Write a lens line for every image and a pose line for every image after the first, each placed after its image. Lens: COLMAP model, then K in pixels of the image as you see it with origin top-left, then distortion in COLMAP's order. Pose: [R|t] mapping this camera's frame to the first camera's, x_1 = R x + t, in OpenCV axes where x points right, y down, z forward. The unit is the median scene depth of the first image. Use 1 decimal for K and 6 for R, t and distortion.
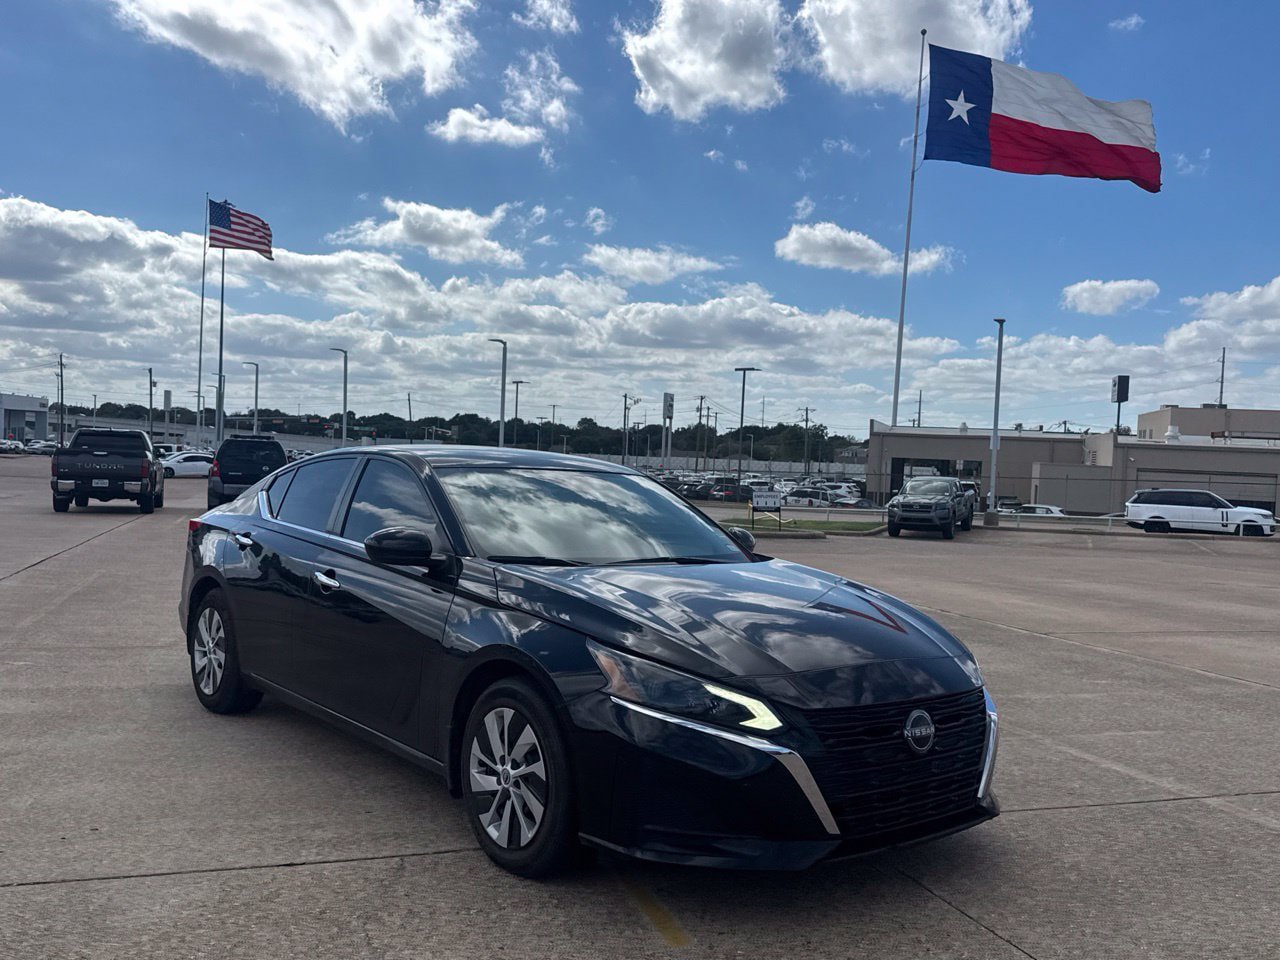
lens RADIAL K [[1158.6, 0, 631.5], [0, 1158.6, 489.8], [0, 0, 1]] dist [0.180971, -0.394139]
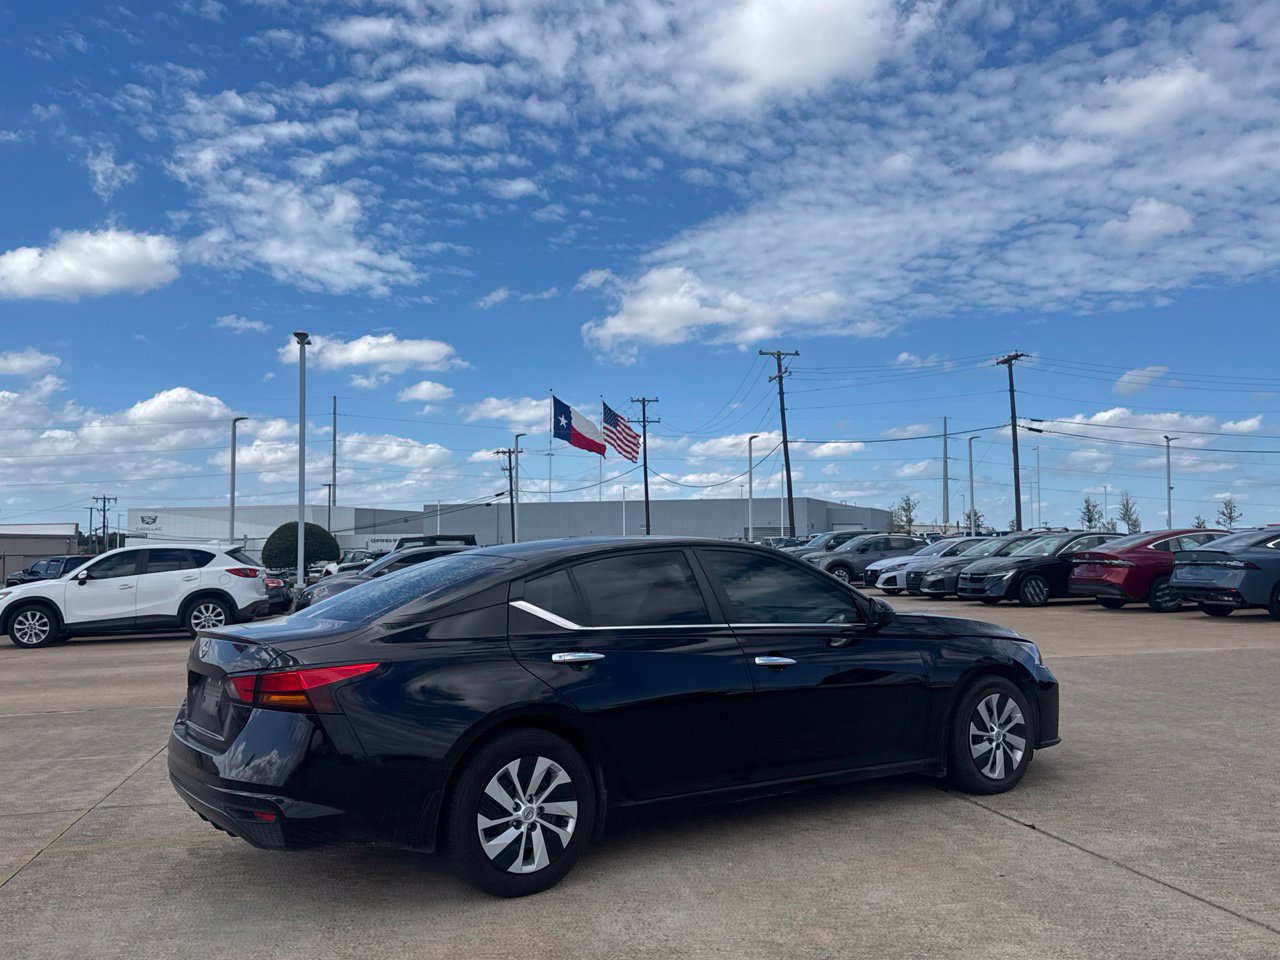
lens RADIAL K [[1187.1, 0, 633.7], [0, 1187.1, 512.8], [0, 0, 1]] dist [0.206688, -0.462436]
pose [[0.065928, -0.016668, 0.997685, -1.237408], [0.050528, 0.998633, 0.013345, -0.077374], [-0.996544, 0.049531, 0.066680, 0.939425]]
